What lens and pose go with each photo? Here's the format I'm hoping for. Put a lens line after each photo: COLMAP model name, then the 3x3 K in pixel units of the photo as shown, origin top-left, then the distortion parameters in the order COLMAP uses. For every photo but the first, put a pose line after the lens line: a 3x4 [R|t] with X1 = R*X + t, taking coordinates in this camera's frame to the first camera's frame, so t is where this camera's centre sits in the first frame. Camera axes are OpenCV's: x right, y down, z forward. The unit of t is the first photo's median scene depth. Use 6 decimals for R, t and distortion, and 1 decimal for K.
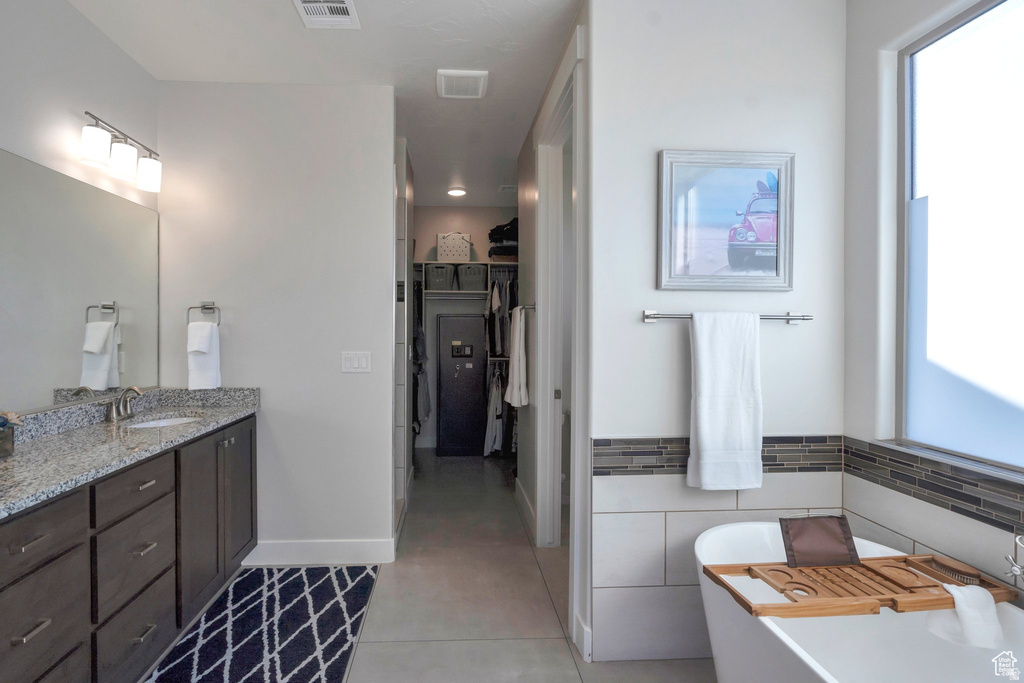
lens RADIAL K [[486.6, 0, 483.9], [0, 486.6, 333.1], [0, 0, 1]] dist [0.000496, 0.000460]
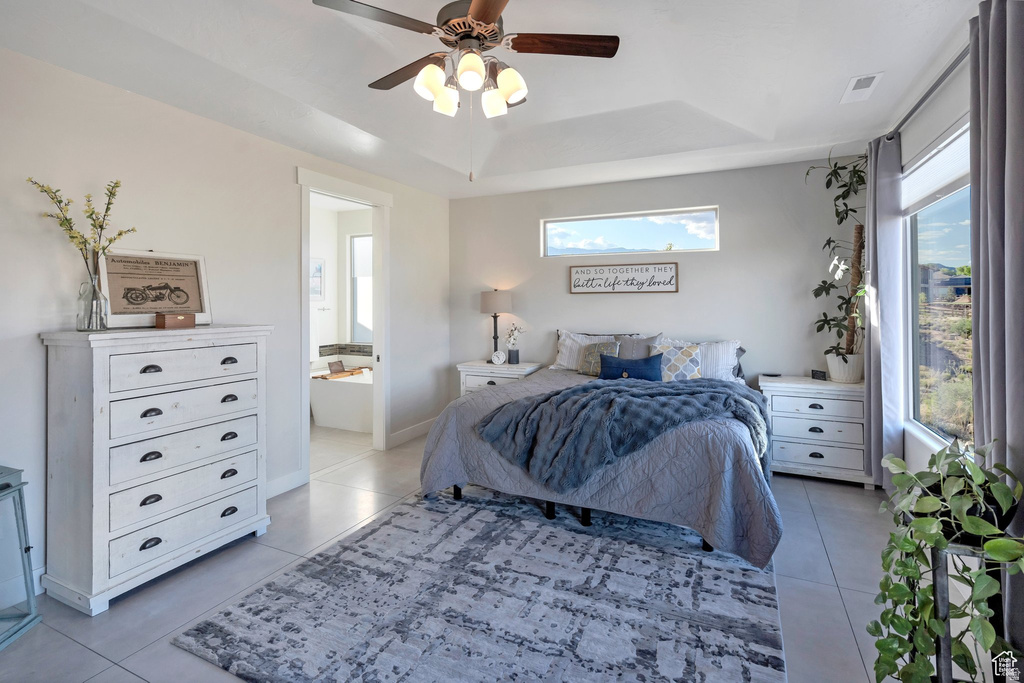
lens RADIAL K [[482.2, 0, 514.0], [0, 482.2, 299.0], [0, 0, 1]] dist [-0.002592, 0.000959]
pose [[0.485207, -0.002016, 0.874397, -1.253777], [0.011501, 0.999926, -0.004076, -0.057489], [-0.874324, 0.012035, 0.485194, -1.331060]]
